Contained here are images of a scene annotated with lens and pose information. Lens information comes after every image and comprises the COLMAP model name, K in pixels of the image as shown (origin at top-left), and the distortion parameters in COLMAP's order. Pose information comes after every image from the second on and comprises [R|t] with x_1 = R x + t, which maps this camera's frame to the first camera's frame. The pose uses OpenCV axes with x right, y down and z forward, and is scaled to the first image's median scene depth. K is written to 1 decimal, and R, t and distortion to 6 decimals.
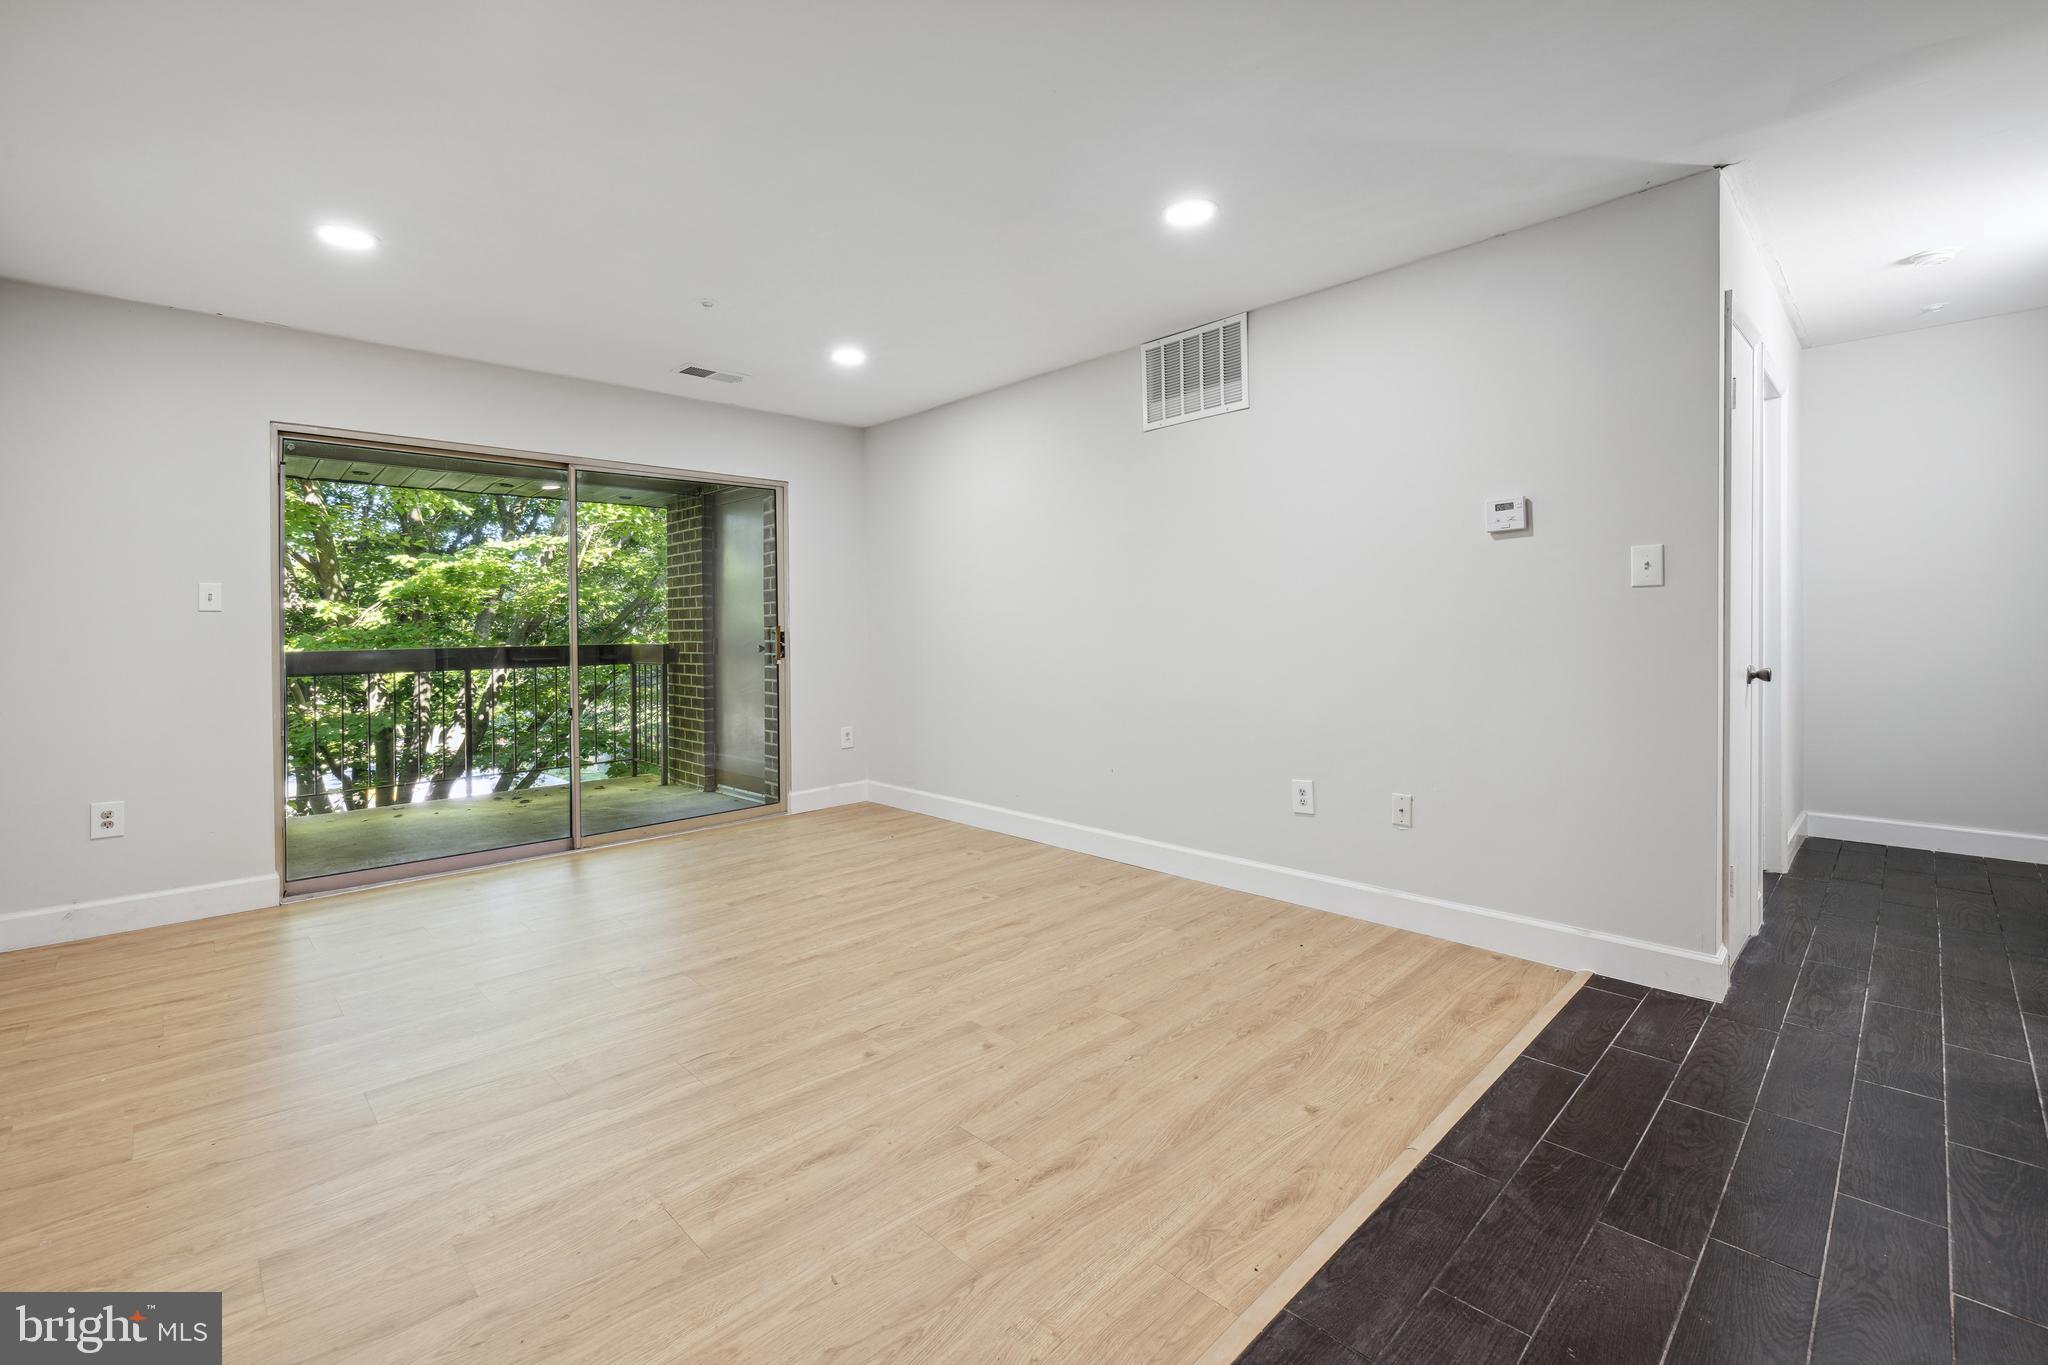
lens RADIAL K [[874.5, 0, 1012.7], [0, 874.5, 632.3], [0, 0, 1]] dist [-0.000726, -0.000264]
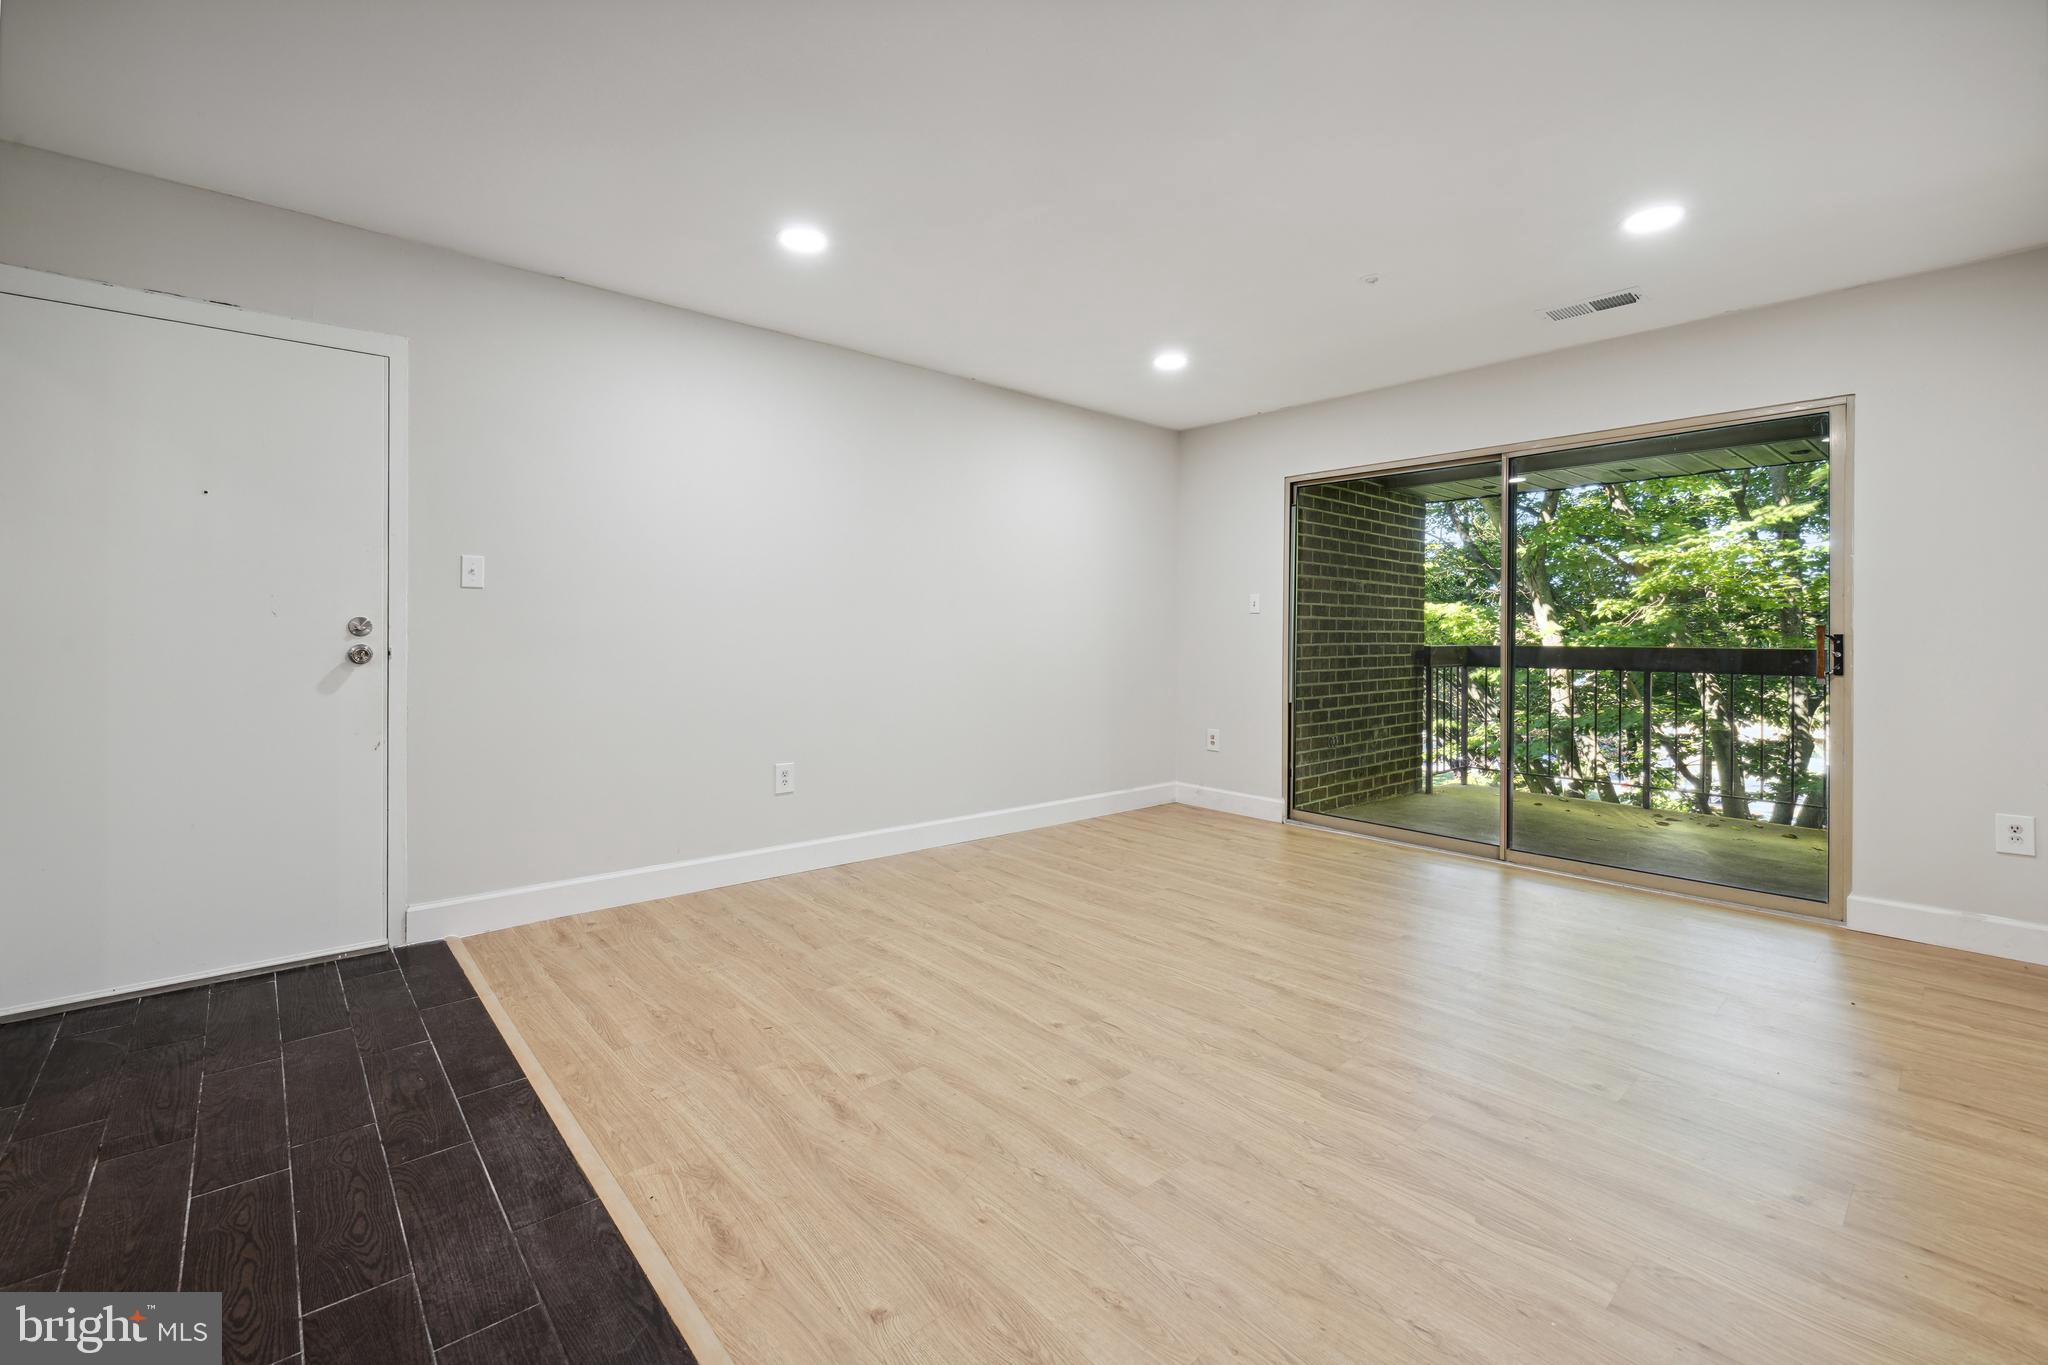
lens RADIAL K [[874.5, 0, 1012.7], [0, 874.5, 632.3], [0, 0, 1]] dist [-0.000726, -0.000264]
pose [[-0.048148, 0.012462, -0.998762, 0.680929], [-0.009867, 0.999867, 0.012951, -0.008004], [0.998791, 0.010478, -0.048019, 0.750847]]
